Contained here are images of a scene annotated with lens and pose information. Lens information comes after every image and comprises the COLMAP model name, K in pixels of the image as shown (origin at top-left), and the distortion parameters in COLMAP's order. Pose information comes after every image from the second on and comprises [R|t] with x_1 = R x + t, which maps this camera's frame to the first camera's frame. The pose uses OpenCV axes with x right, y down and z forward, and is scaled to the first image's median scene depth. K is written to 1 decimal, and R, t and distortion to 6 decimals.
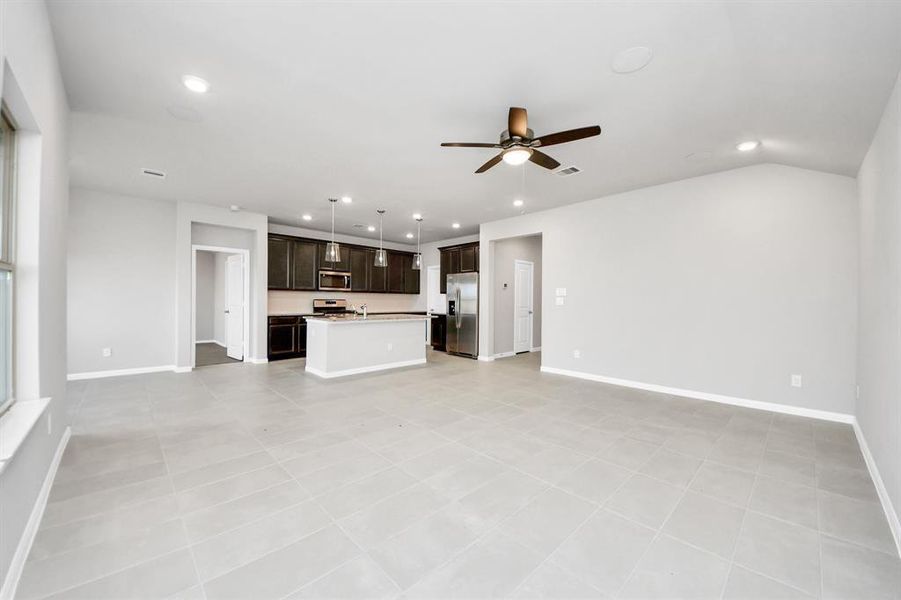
lens RADIAL K [[326.2, 0, 431.8], [0, 326.2, 302.6], [0, 0, 1]] dist [0.000534, -0.000077]
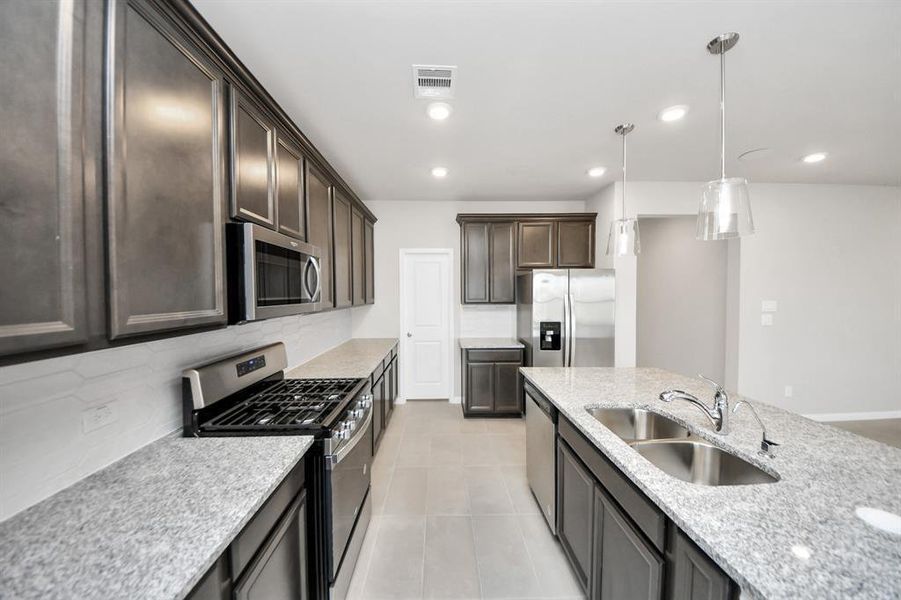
lens RADIAL K [[318.3, 0, 450.5], [0, 318.3, 300.0], [0, 0, 1]] dist [-0.000619, -0.000214]
pose [[0.638461, -0.028422, 0.769129, -0.414845], [0.016183, 0.999593, 0.023505, -0.053219], [-0.769484, -0.002560, 0.638661, 0.796110]]
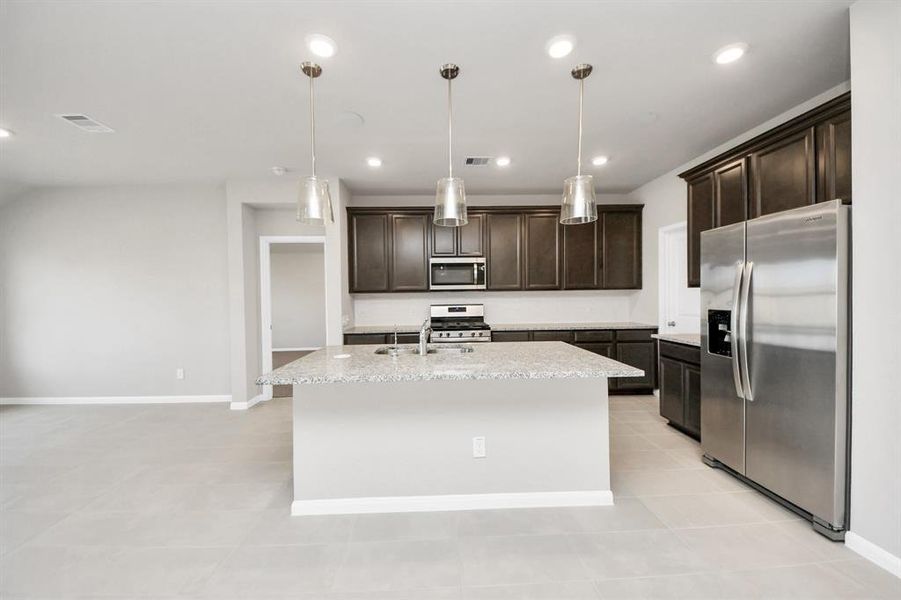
lens RADIAL K [[333.8, 0, 436.9], [0, 333.8, 299.8], [0, 0, 1]] dist [0.022819, -0.015048]
pose [[0.777317, -0.015397, -0.628921, 0.053277], [0.018657, 0.999825, -0.001417, -0.019757], [0.628832, -0.010633, 0.777468, 0.550181]]
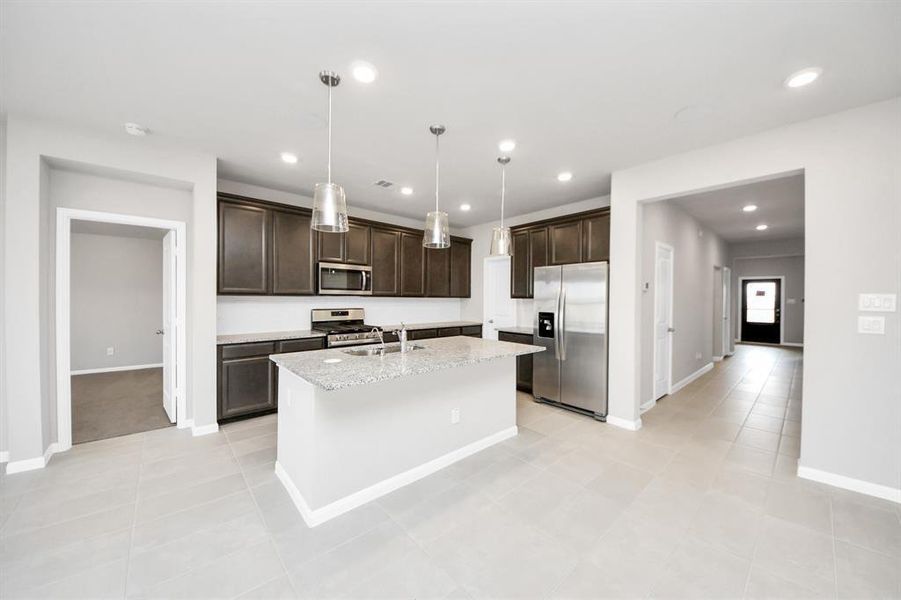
lens RADIAL K [[318.3, 0, 450.5], [0, 318.3, 300.0], [0, 0, 1]] dist [-0.000619, -0.000214]
pose [[0.999987, -0.002789, 0.004220, -0.109947], [0.002805, 0.999989, -0.003830, -0.025506], [-0.004209, 0.003842, 0.999984, 0.427101]]
